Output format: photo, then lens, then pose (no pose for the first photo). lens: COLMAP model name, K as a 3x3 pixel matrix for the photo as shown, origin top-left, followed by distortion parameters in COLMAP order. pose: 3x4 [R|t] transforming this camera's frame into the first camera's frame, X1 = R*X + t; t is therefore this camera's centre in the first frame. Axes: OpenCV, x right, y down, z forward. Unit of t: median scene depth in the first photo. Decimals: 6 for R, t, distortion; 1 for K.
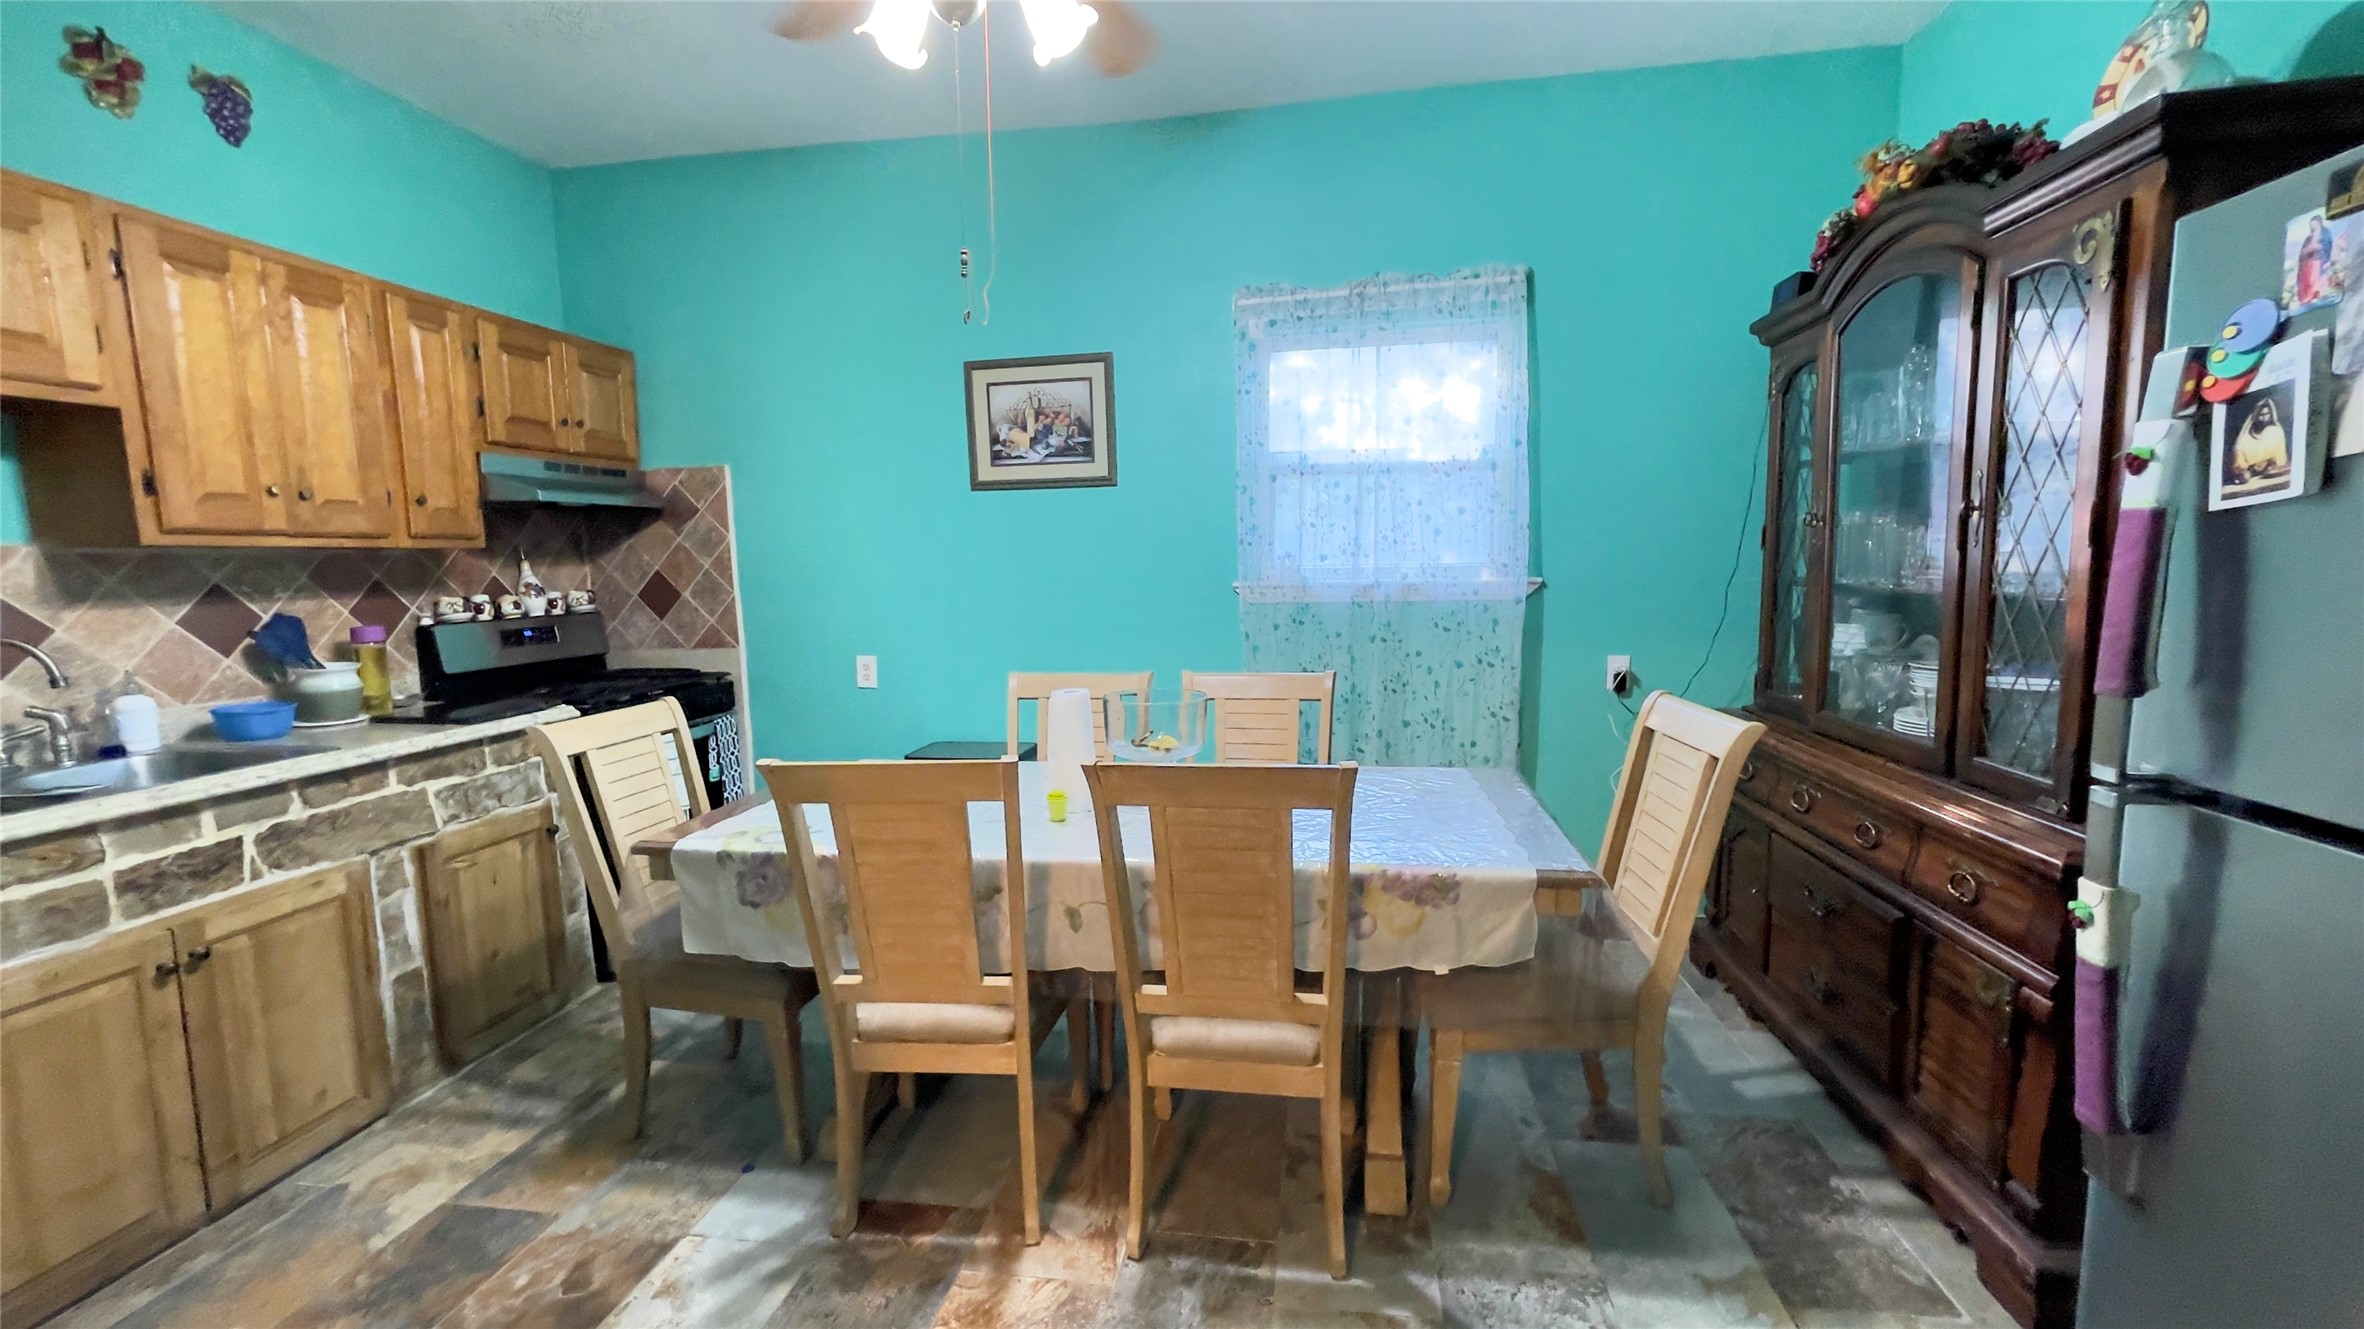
lens RADIAL K [[961.1, 0, 1184.0], [0, 961.1, 658.6], [0, 0, 1]] dist [-0.006346, -0.000024]
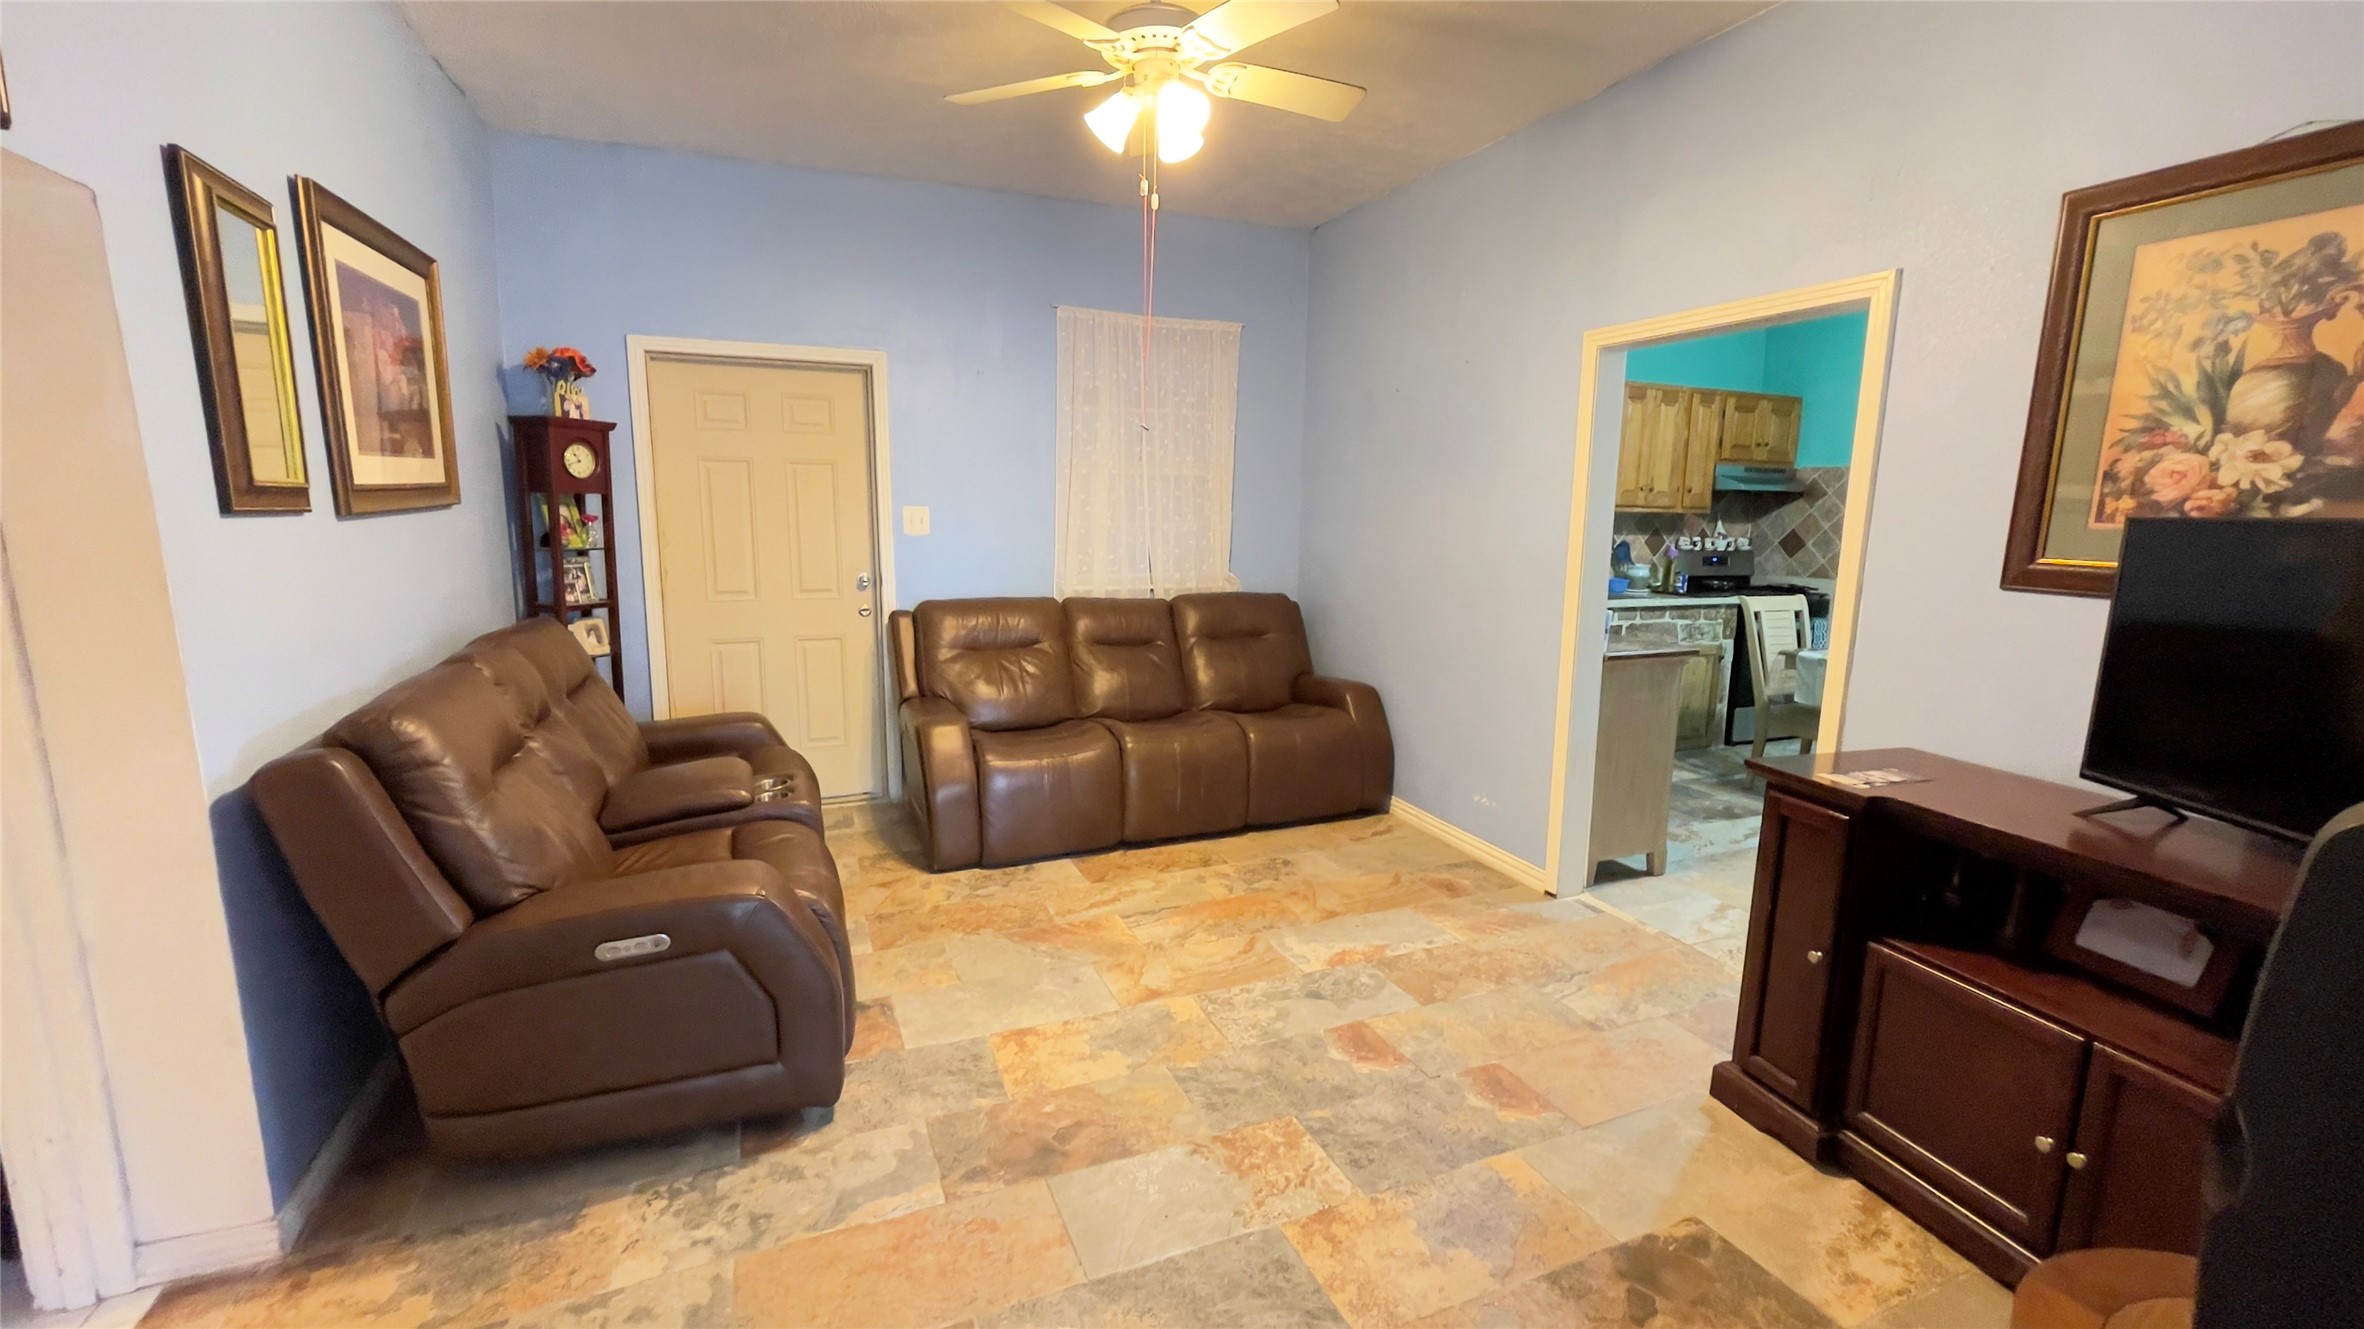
lens RADIAL K [[961.1, 0, 1184.0], [0, 961.1, 658.6], [0, 0, 1]] dist [-0.006346, -0.000024]
pose [[0.526094, 0.161886, -0.834876, 0.378170], [-0.120132, 0.986017, 0.115492, 0.076856], [0.841899, 0.039536, 0.538186, -0.914823]]
